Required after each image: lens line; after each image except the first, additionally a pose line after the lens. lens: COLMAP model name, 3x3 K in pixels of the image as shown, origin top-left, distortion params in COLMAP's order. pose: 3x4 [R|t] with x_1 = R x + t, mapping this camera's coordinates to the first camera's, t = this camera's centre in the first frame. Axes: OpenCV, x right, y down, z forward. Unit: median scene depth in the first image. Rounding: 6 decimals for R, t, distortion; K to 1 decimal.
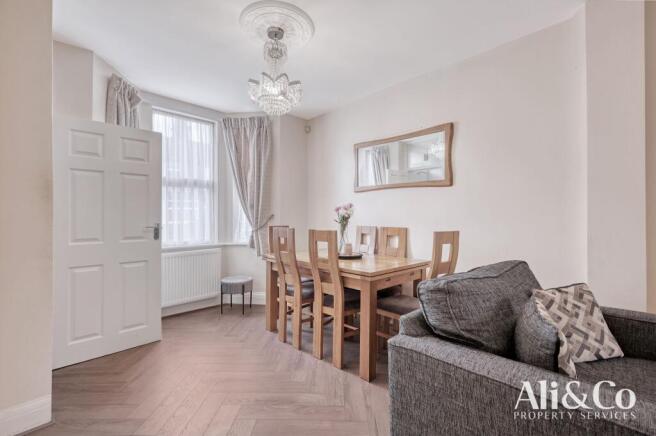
lens RADIAL K [[283.3, 0, 328.0], [0, 283.3, 218.0], [0, 0, 1]] dist [-0.004415, -0.000237]
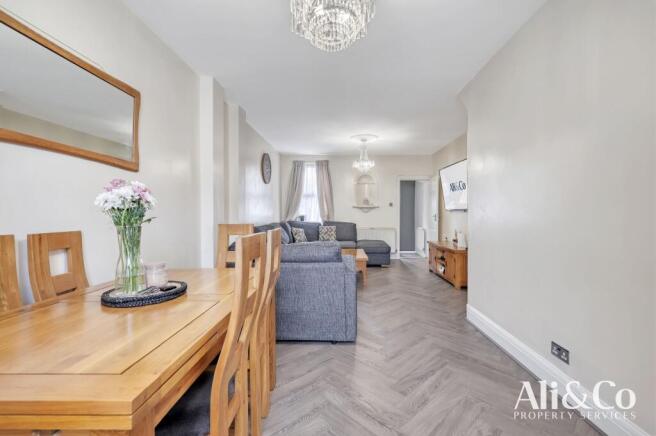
lens RADIAL K [[286.5, 0, 331.3], [0, 286.5, 211.3], [0, 0, 1]] dist [0.011618, -0.000215]
pose [[-0.690174, 0.001398, 0.723642, -0.413387], [0.001808, 0.999998, -0.000207, -0.001166], [-0.723642, 0.001165, -0.690175, 0.914348]]
